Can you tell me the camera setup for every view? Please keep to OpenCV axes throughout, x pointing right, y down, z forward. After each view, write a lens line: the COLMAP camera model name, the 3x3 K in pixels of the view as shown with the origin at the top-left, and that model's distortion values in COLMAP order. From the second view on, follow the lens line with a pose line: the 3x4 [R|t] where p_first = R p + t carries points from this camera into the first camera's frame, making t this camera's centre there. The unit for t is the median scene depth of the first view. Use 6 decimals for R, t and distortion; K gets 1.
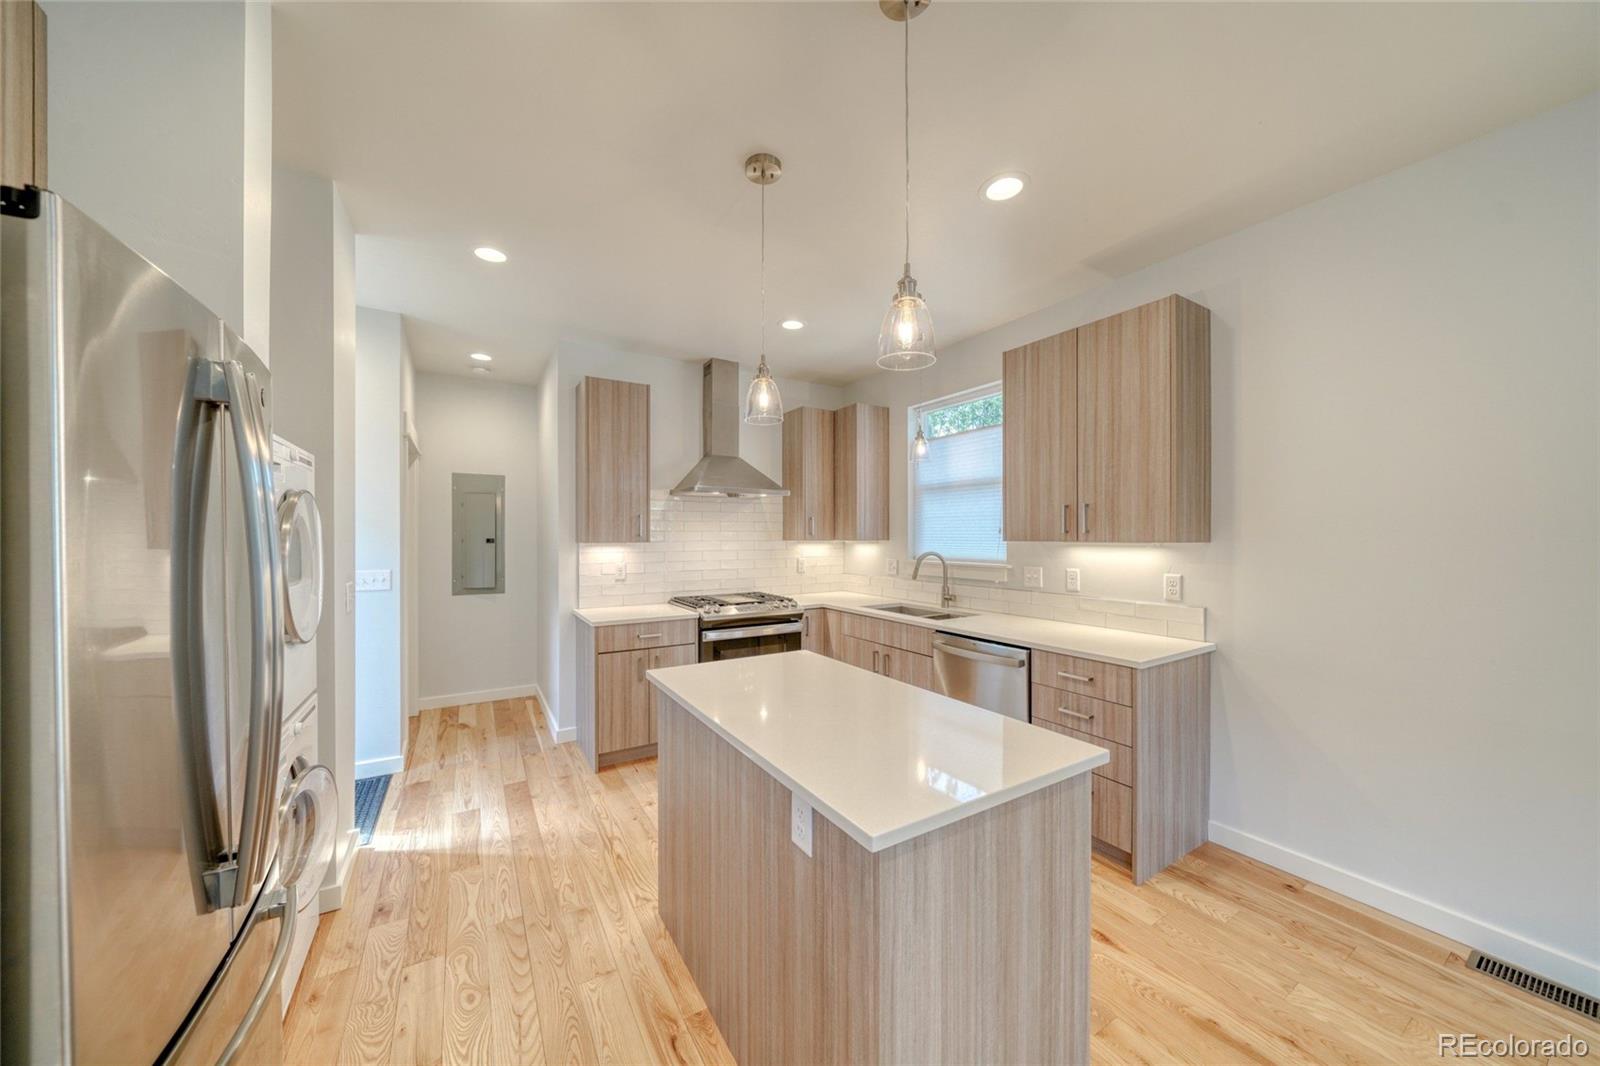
lens RADIAL K [[545.9, 0, 790.8], [0, 545.9, 537.5], [0, 0, 1]] dist [-0.006195, 0.000262]
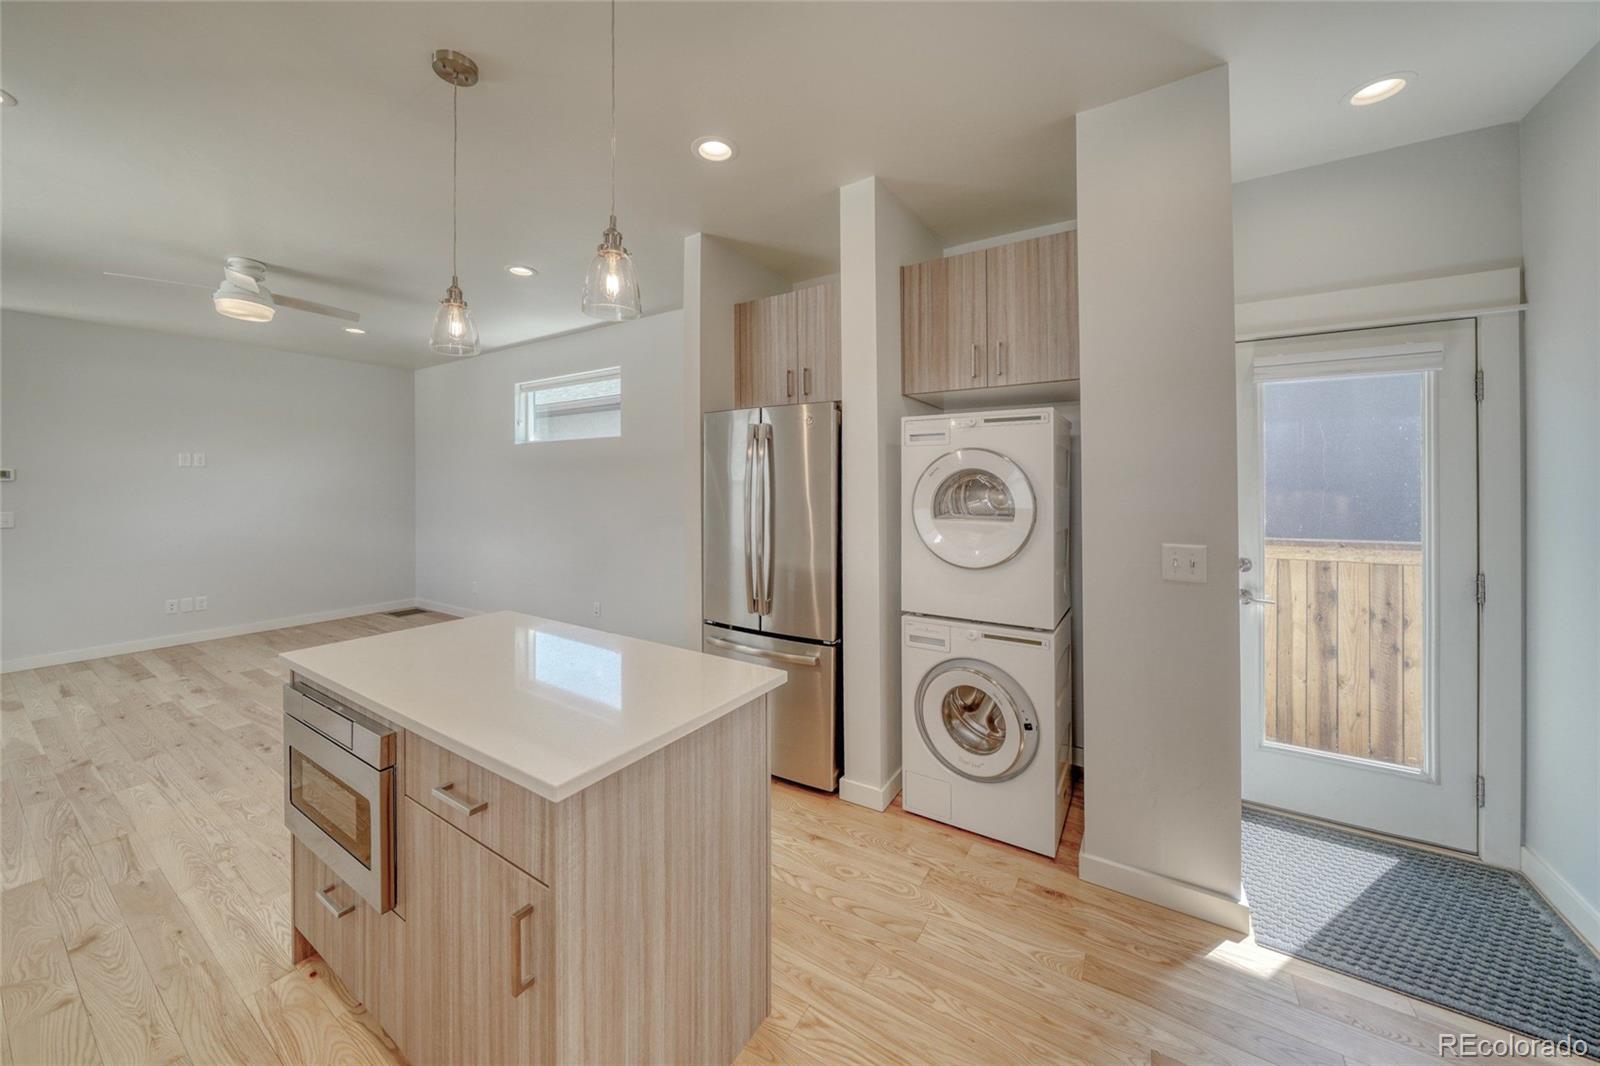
lens RADIAL K [[572.4, 0, 775.9], [0, 572.4, 484.2], [0, 0, 1]] dist [-0.003084, 0.000005]
pose [[-0.901879, -0.001093, -0.431987, 0.062517], [-0.001490, 0.999999, 0.000581, -0.002648], [0.431985, 0.001168, -0.901880, 1.381834]]
